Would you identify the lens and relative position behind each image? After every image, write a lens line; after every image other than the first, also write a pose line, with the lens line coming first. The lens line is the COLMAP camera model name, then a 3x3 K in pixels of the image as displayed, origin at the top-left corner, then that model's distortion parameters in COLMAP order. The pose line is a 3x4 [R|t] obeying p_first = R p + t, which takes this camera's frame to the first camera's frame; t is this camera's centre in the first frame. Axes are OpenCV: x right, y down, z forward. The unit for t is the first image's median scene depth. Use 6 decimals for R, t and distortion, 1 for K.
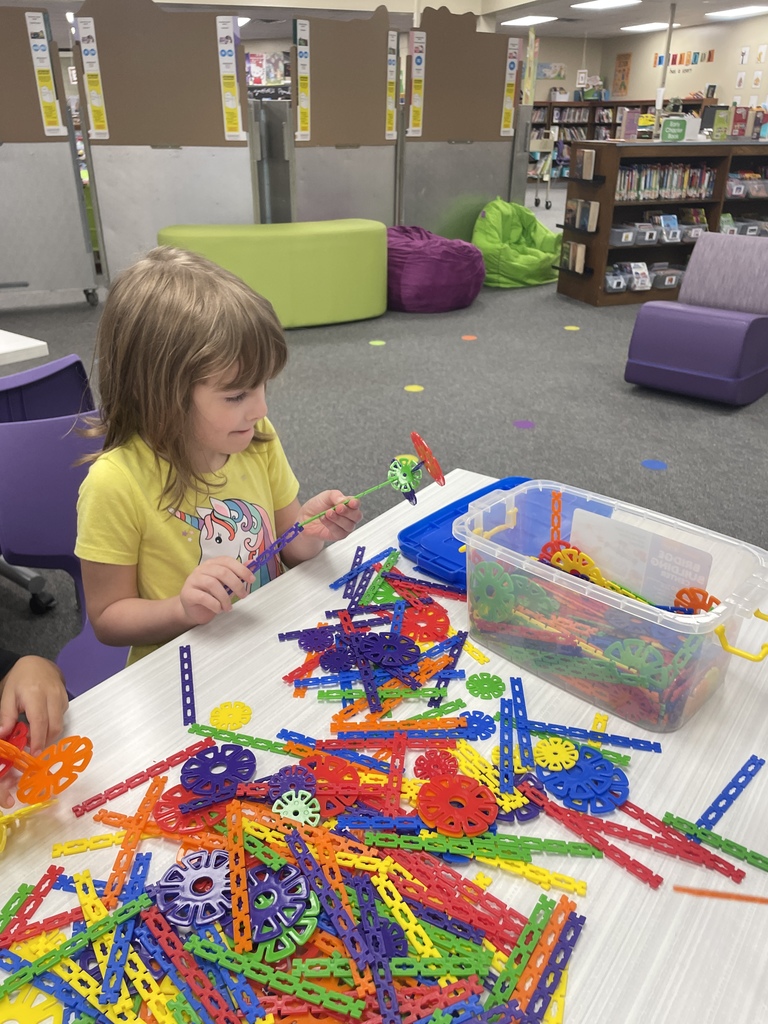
lens RADIAL K [[772.5, 0, 377.6], [0, 772.5, 531.5], [0, 0, 1]] dist [0.061039, -0.094375]
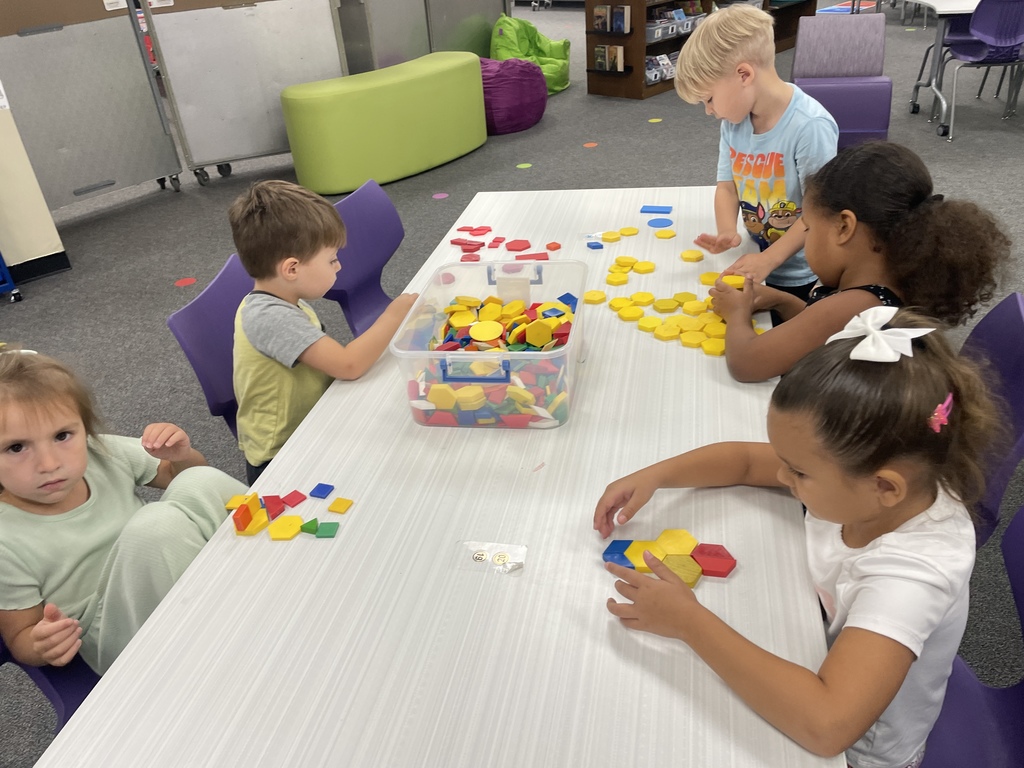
lens RADIAL K [[772.5, 0, 512.0], [0, 772.5, 384.0], [0, 0, 1]] dist [0.061039, -0.094375]
pose [[0.898780, -0.288646, 0.329967, -0.380938], [0.275062, 0.957368, 0.088252, -0.049141], [-0.341373, 0.011442, 0.939858, 0.018488]]
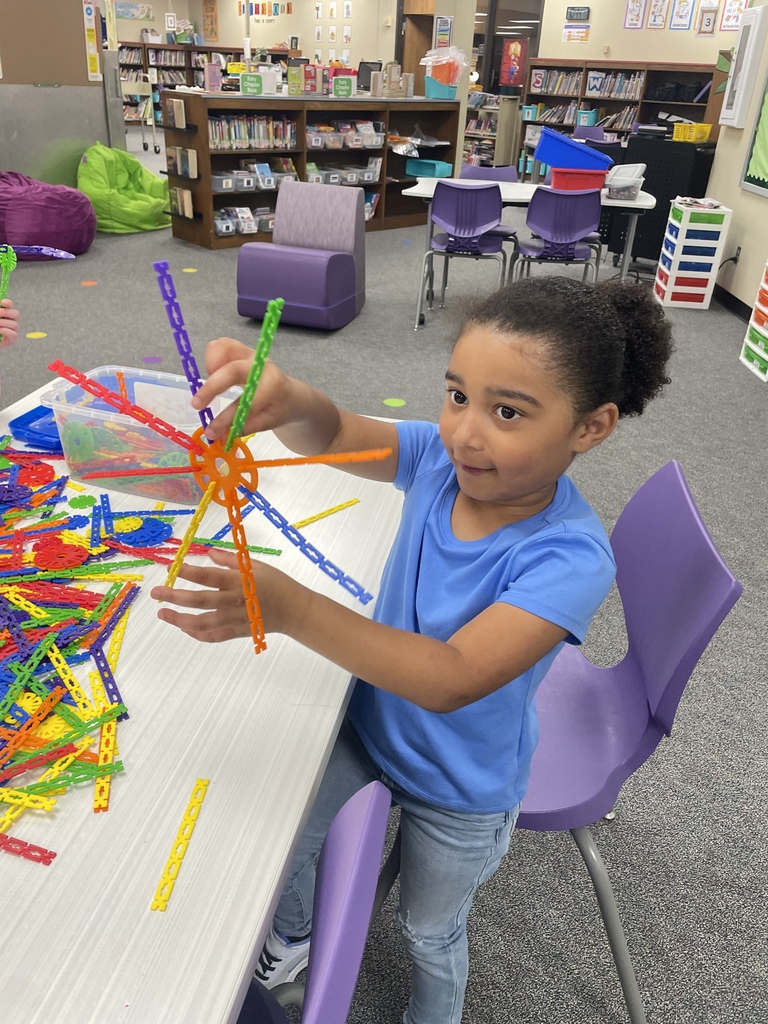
lens RADIAL K [[766.6, 0, 384.0], [0, 766.6, 512.0], [0, 0, 1]] dist [0.059915, -0.087594]
pose [[0.900347, -0.169962, 0.400609, 0.007934], [0.152717, 0.985431, 0.074854, 0.024372], [-0.407495, -0.006215, 0.913186, -0.072381]]
